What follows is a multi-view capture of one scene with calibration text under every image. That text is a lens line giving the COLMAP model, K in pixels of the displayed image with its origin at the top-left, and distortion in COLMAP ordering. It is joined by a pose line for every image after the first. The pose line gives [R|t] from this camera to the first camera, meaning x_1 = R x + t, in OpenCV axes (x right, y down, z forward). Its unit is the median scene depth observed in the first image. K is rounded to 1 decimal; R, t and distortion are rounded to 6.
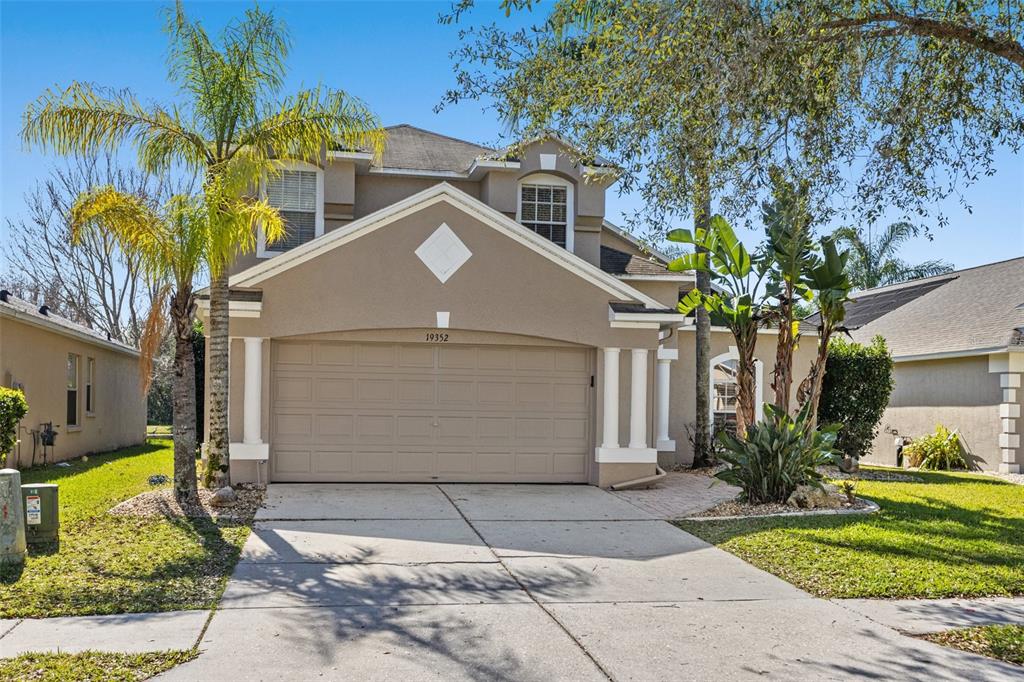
lens RADIAL K [[1025.1, 0, 512.0], [0, 1025.1, 341.0], [0, 0, 1]] dist [-0.000624, -0.003155]
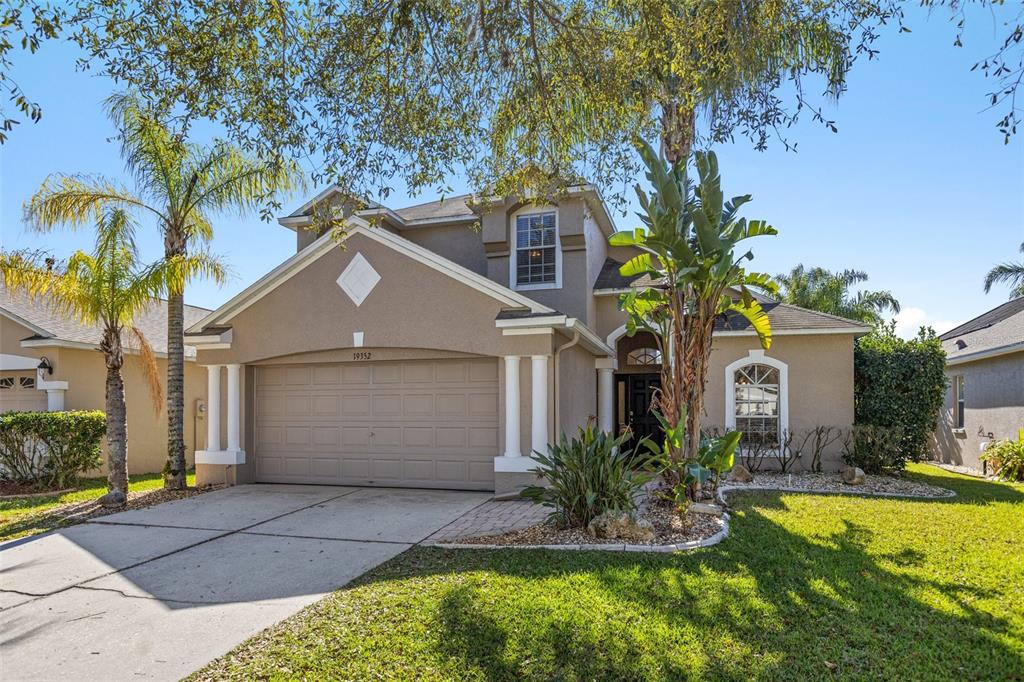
lens RADIAL K [[662.0, 0, 512.2], [0, 662.0, 370.8], [0, 0, 1]] dist [0.000092, 0.000737]
pose [[0.888247, -0.049706, -0.456669, 0.392862], [0.048006, 0.998729, -0.015332, 0.031044], [0.456851, -0.008304, 0.889505, 0.430189]]
